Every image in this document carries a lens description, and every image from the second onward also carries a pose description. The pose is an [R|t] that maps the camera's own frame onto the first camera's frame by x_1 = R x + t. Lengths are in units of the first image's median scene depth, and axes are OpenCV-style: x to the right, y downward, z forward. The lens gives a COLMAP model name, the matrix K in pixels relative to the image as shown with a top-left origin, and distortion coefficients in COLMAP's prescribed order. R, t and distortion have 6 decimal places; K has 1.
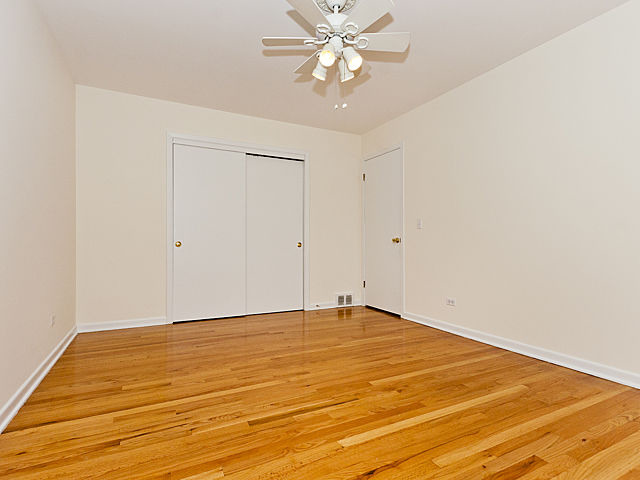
lens RADIAL K [[331.8, 0, 317.2], [0, 331.8, 241.6], [0, 0, 1]] dist [0.002916, 0.000169]
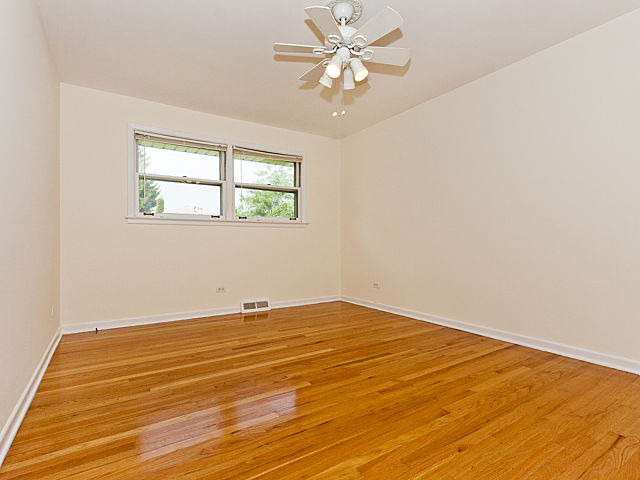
lens RADIAL K [[331.8, 0, 317.2], [0, 331.8, 241.6], [0, 0, 1]] dist [0.002916, 0.000169]
pose [[-0.995344, 0.001002, -0.096378, 0.243464], [0.000575, 0.999990, 0.004459, 0.001162], [0.096382, 0.004383, -0.995335, 2.061886]]
